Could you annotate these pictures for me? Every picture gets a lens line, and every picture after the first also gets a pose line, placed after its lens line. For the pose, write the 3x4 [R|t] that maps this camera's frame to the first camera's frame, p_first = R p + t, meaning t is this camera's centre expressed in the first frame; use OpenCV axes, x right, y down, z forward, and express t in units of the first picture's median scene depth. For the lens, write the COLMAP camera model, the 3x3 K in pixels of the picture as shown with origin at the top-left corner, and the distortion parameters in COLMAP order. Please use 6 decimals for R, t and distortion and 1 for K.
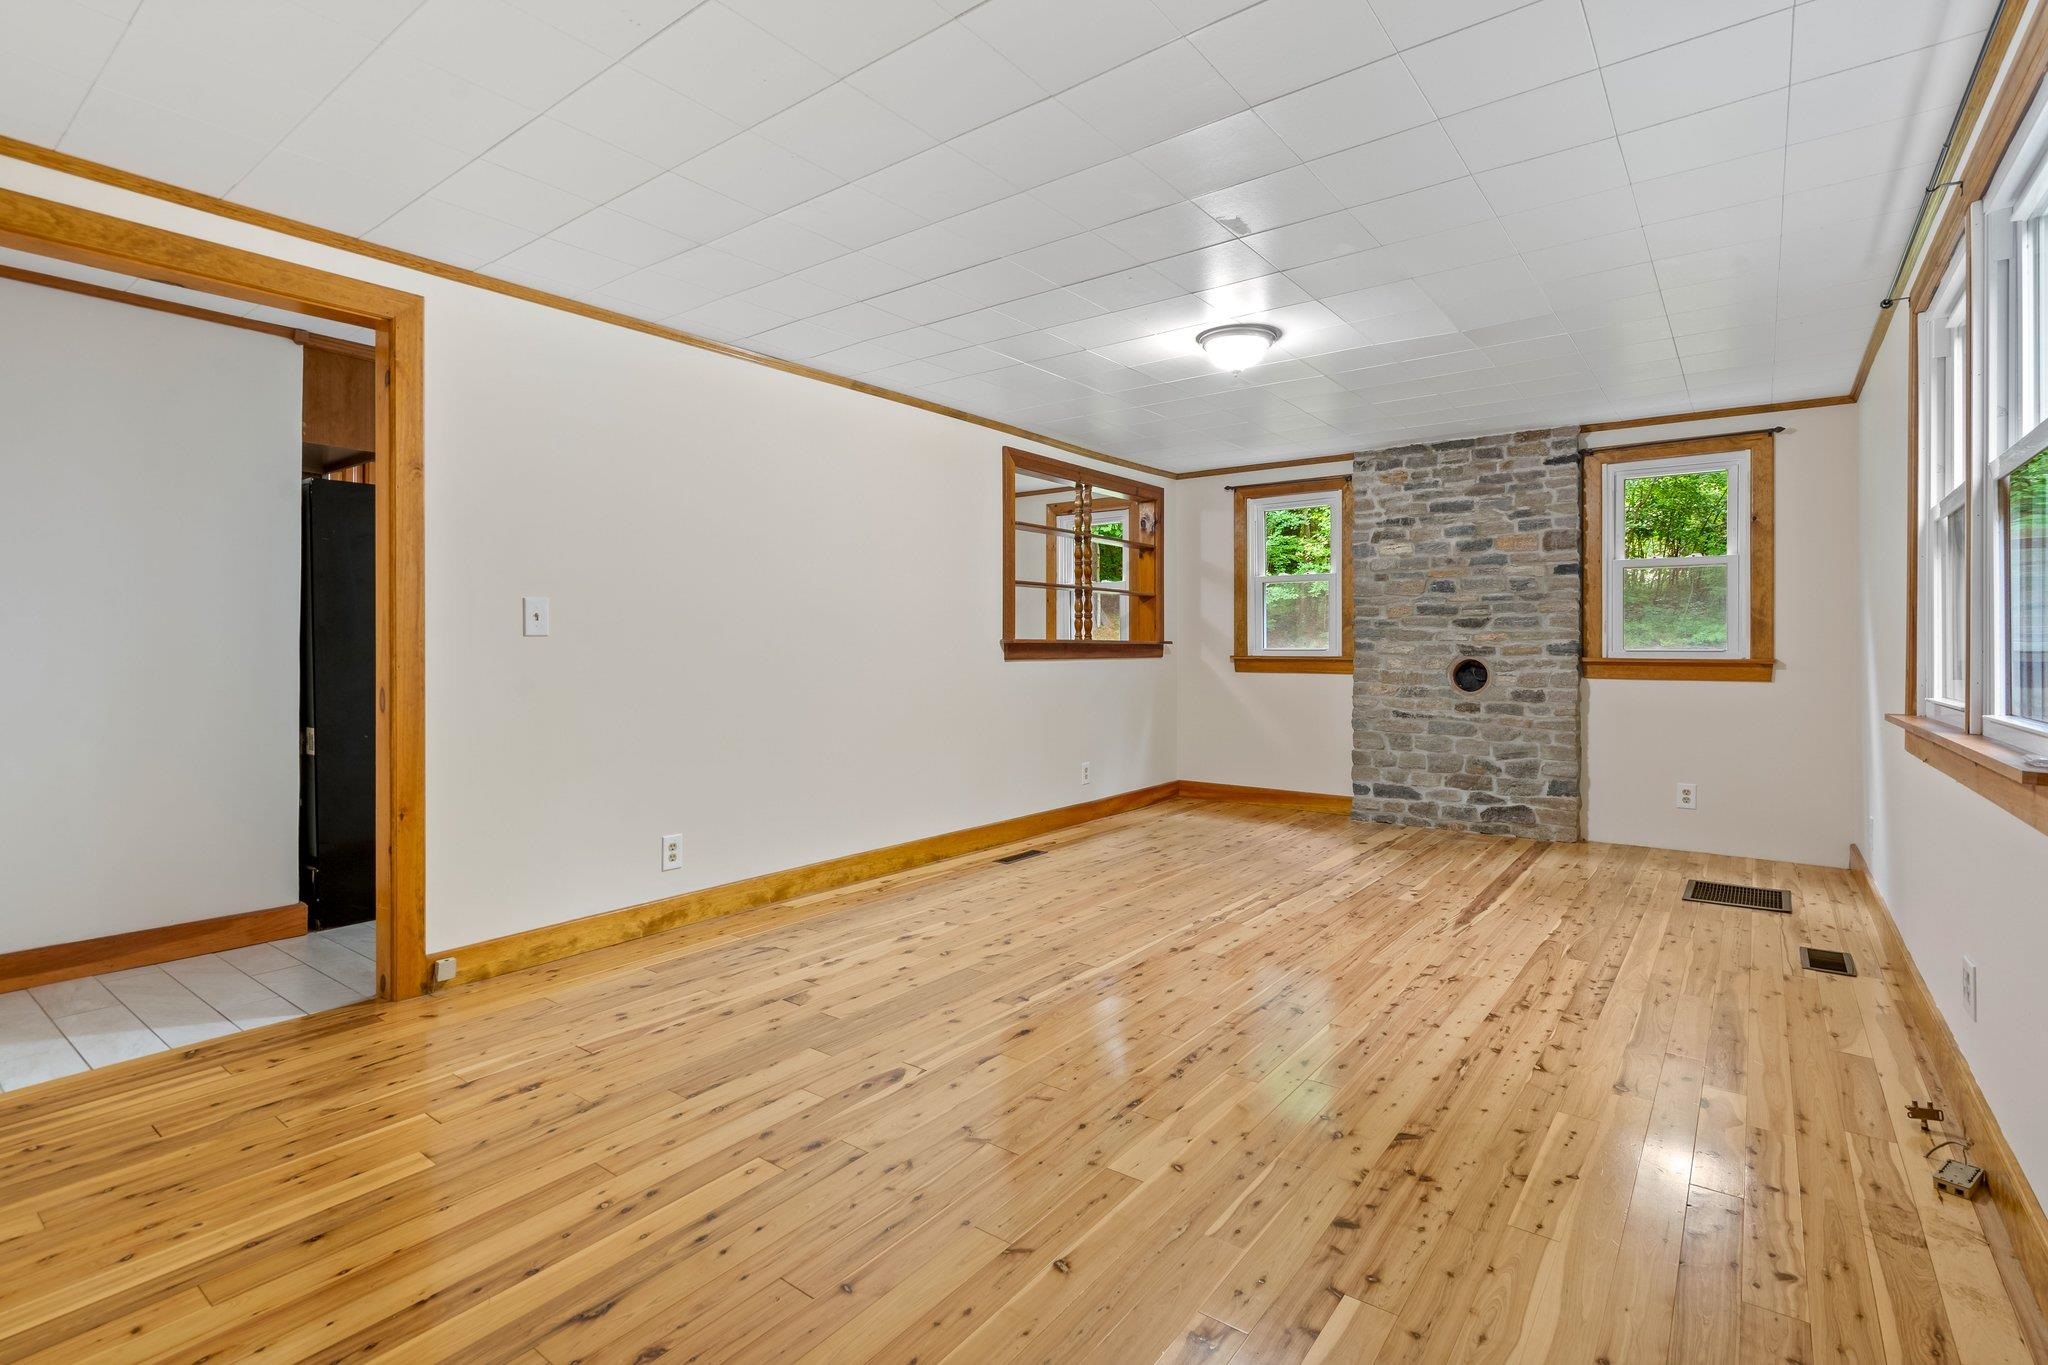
lens RADIAL K [[983.6, 0, 1021.2], [0, 983.6, 662.9], [0, 0, 1]] dist [0.004100, -0.001660]
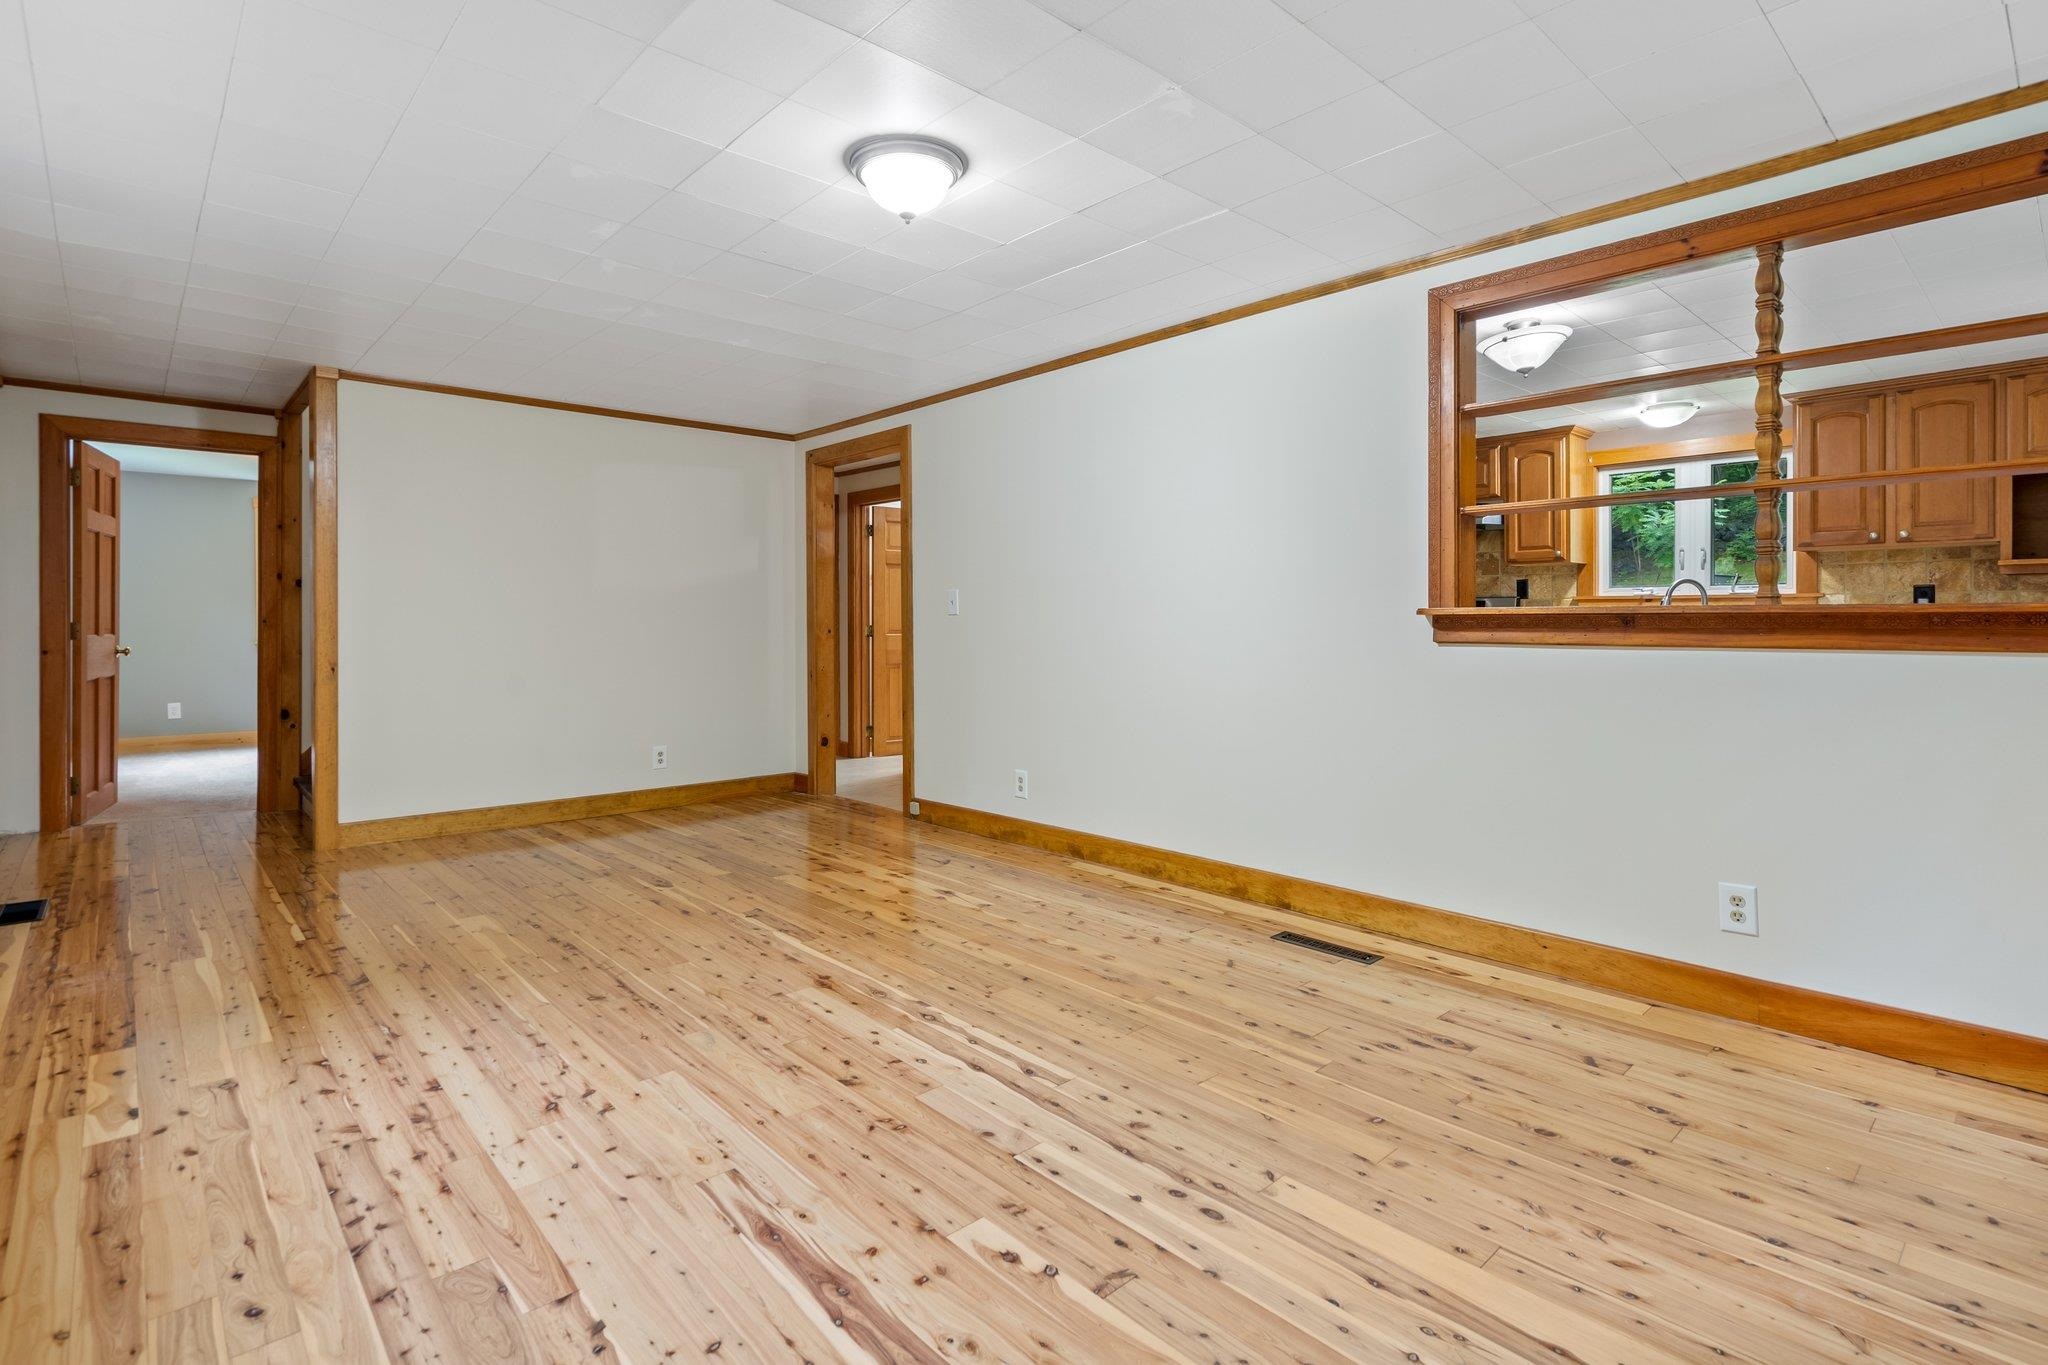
lens RADIAL K [[983.6, 0, 1005.0], [0, 983.6, 624.1], [0, 0, 1]] dist [0.004100, -0.001660]
pose [[-0.194695, 0.000823, -0.980864, 1.114589], [-0.013398, 0.999904, 0.003498, -0.022103], [0.980772, 0.013823, -0.194665, 1.527951]]
